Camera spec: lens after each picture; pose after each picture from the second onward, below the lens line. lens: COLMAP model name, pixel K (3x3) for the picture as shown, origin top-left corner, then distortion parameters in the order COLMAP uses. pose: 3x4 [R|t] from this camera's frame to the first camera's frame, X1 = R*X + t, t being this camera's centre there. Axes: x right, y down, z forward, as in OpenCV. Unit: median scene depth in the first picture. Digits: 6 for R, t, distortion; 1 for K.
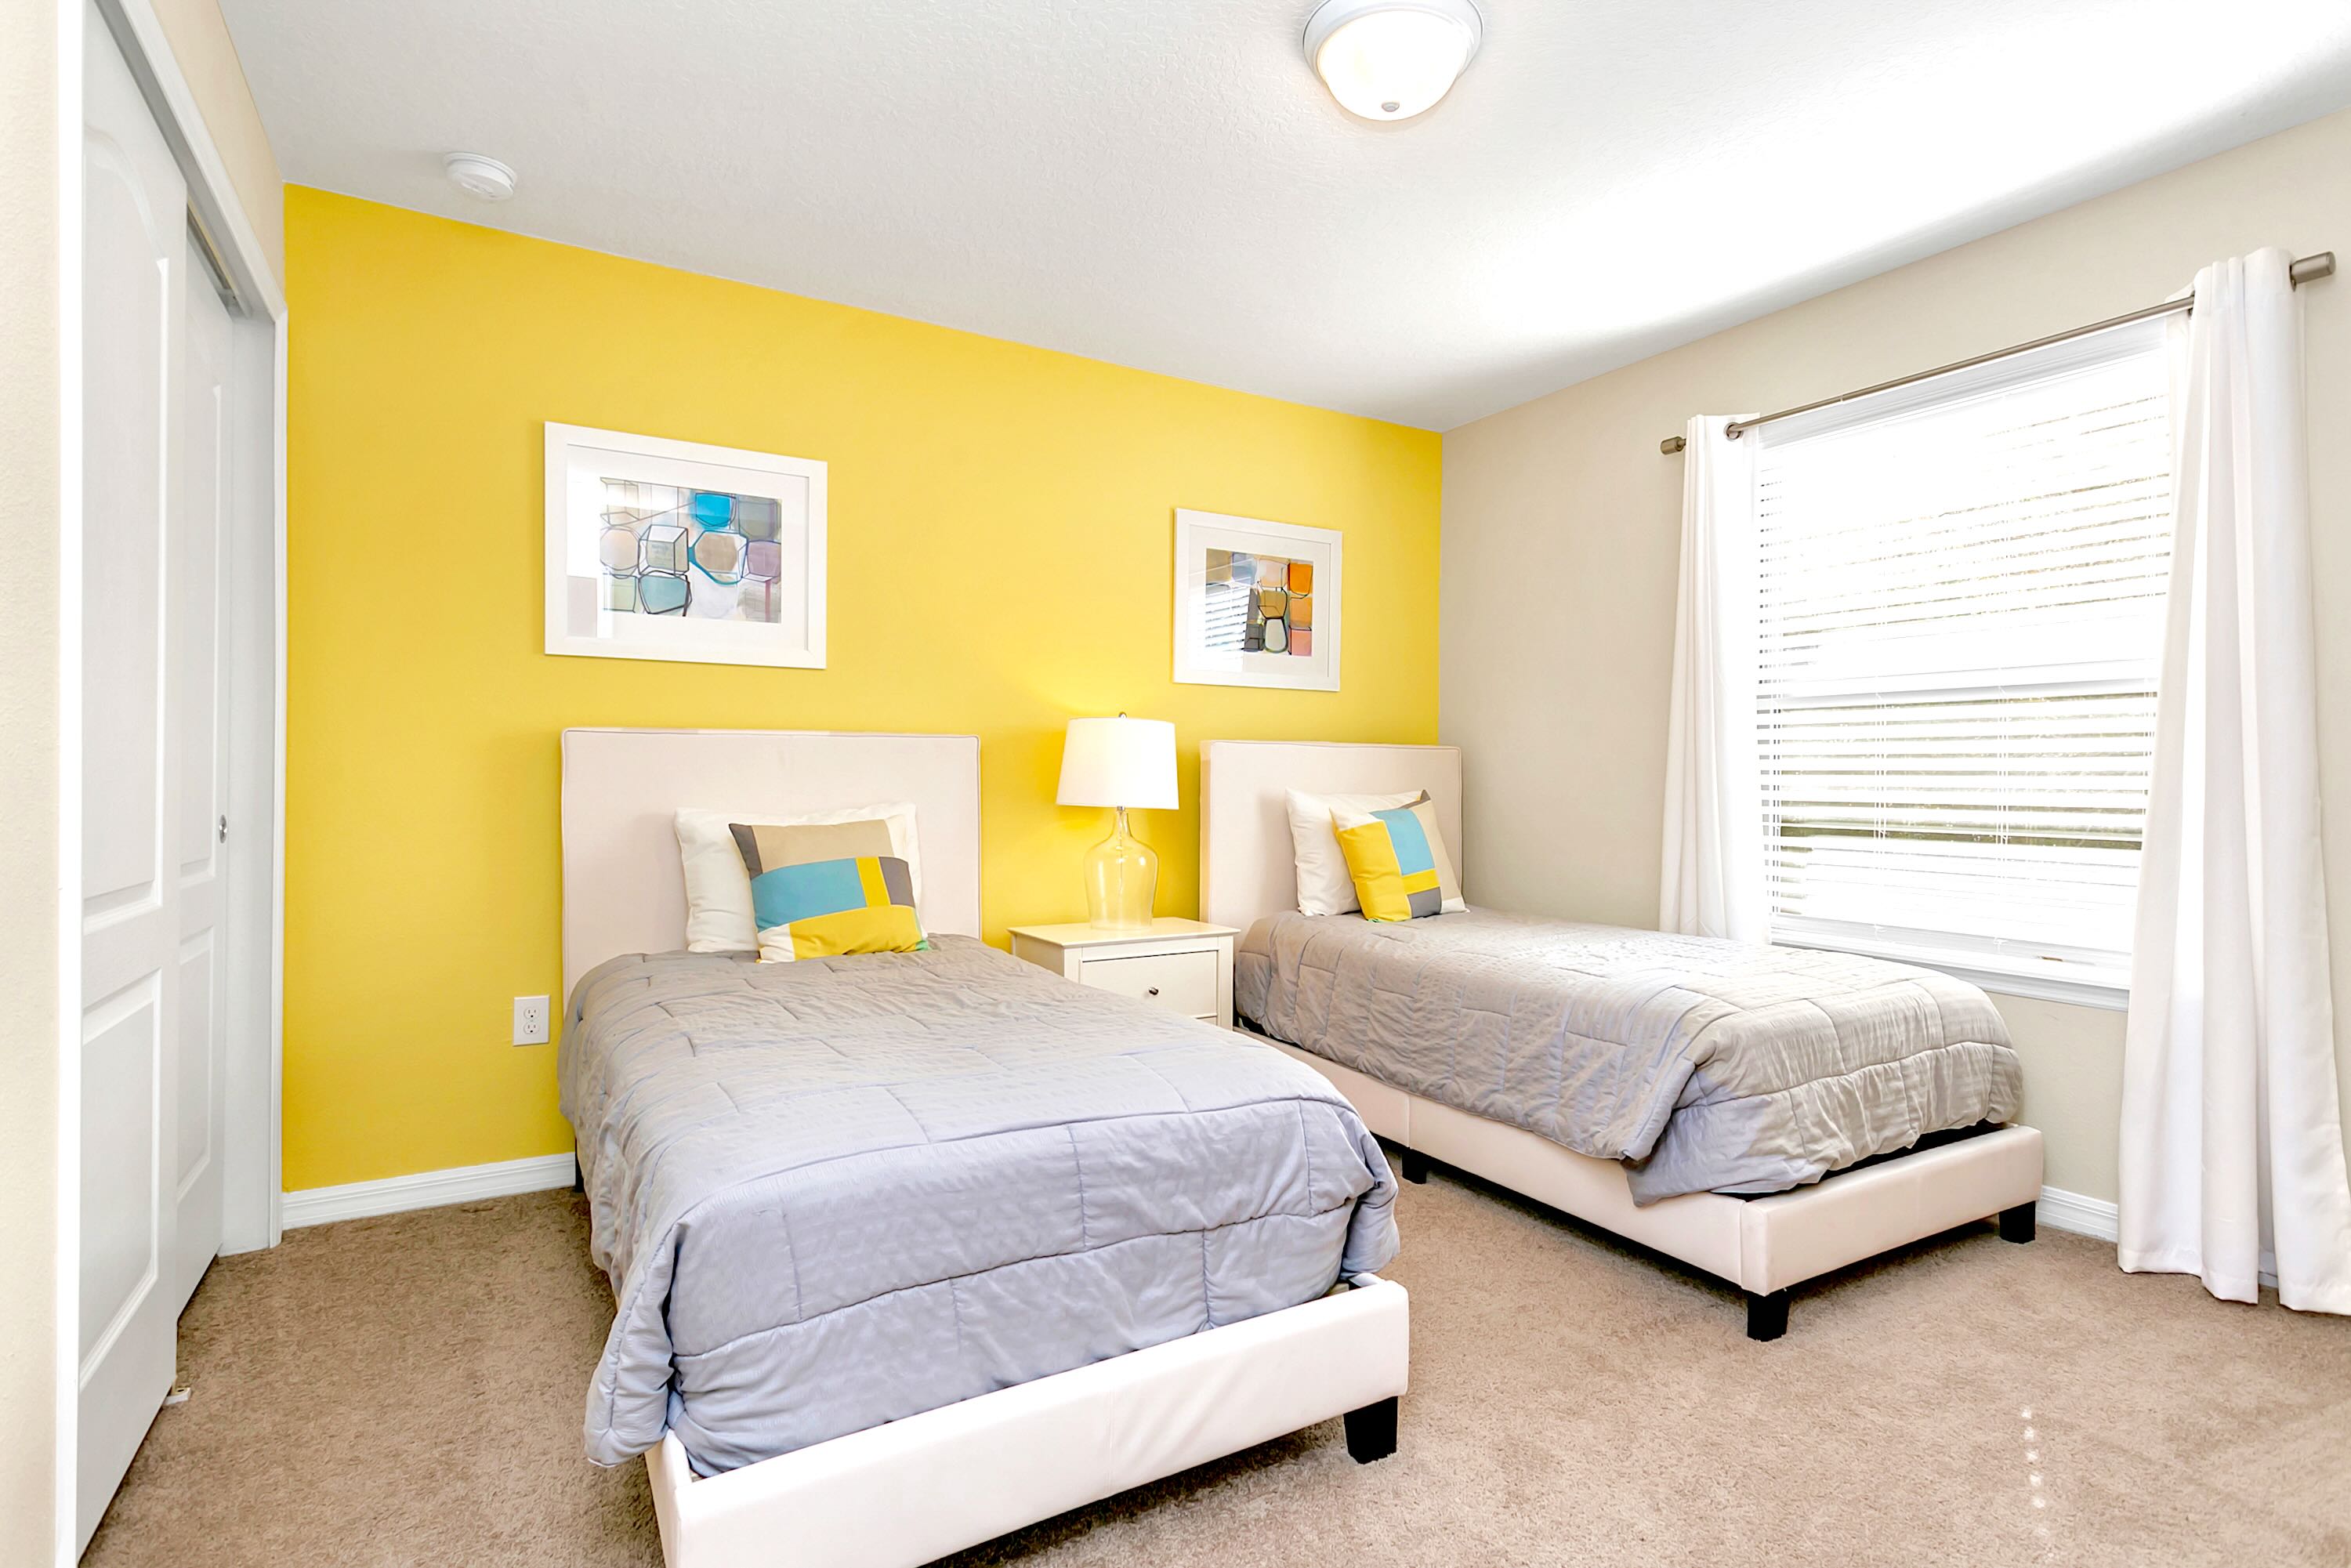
lens RADIAL K [[1157.8, 0, 1175.5], [0, 1157.8, 784.0], [0, 0, 1]] dist [0.004148, 0.000820]
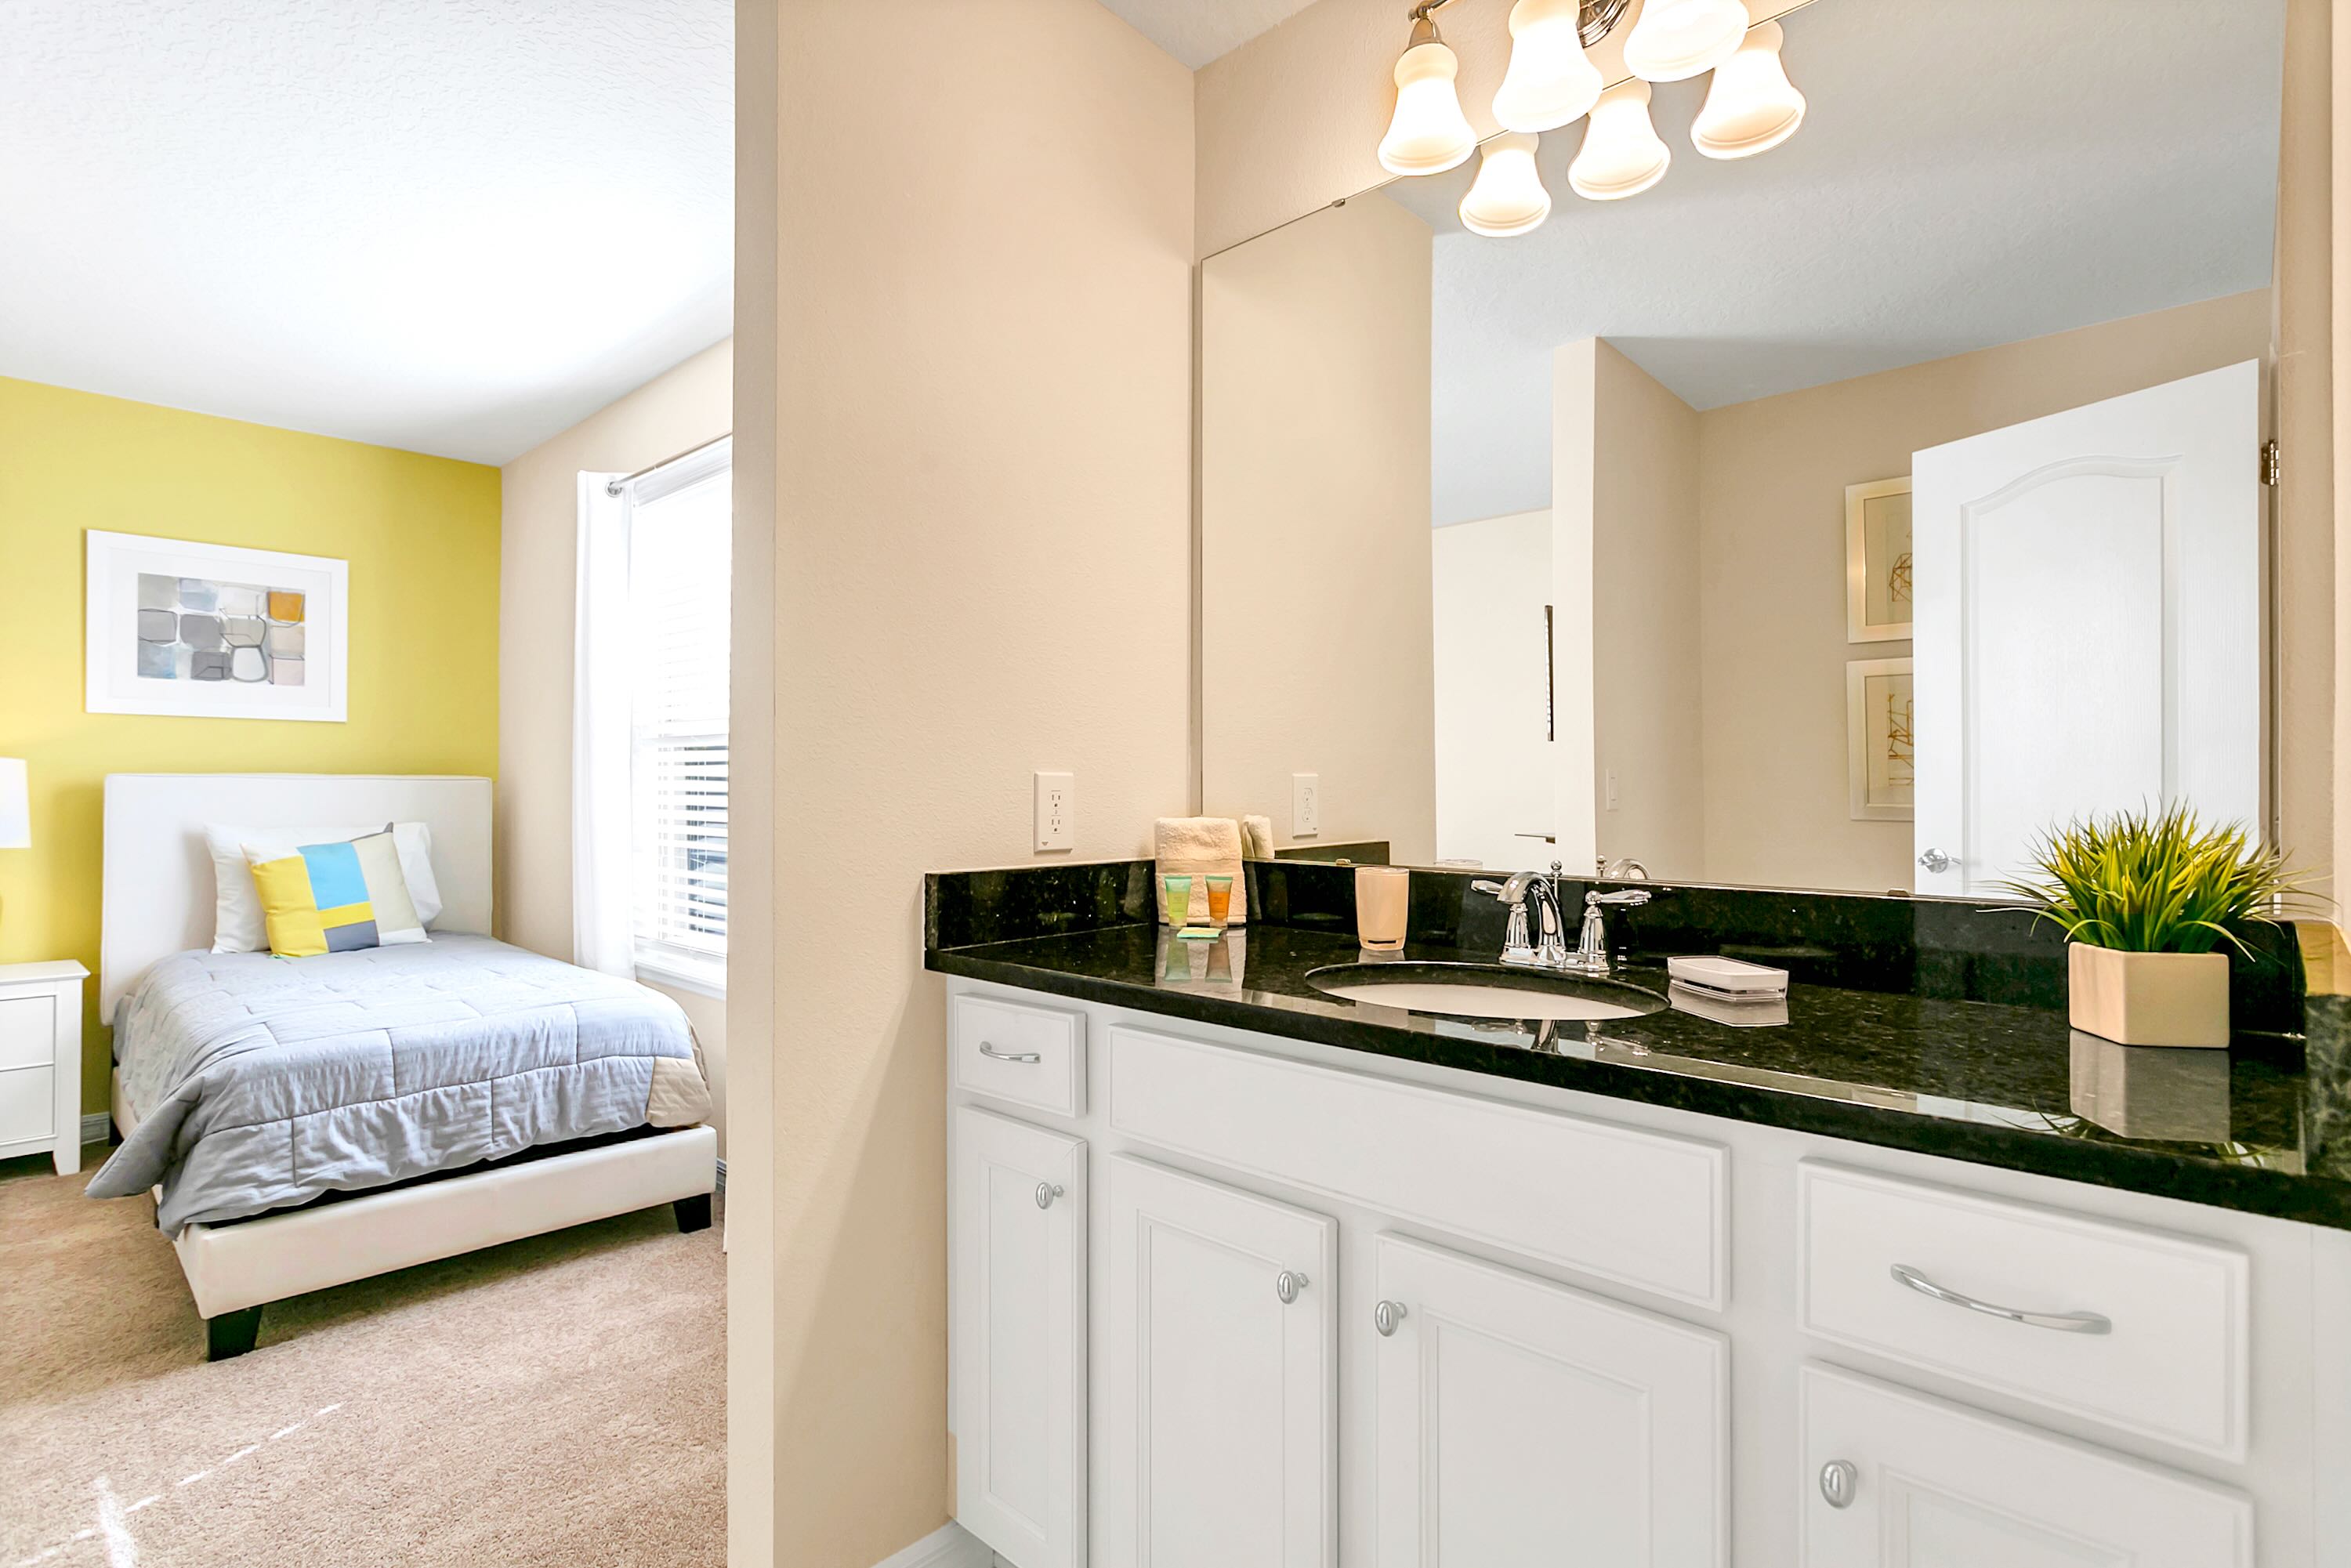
lens RADIAL K [[1154.3, 0, 1101.4], [0, 1154.3, 772.0], [0, 0, 1]] dist [0.001298, 0.000393]
pose [[0.968332, 0.000854, 0.249664, 0.841418], [0.002944, 0.999886, -0.014839, -0.032355], [-0.249648, 0.015104, 0.968219, -0.189808]]
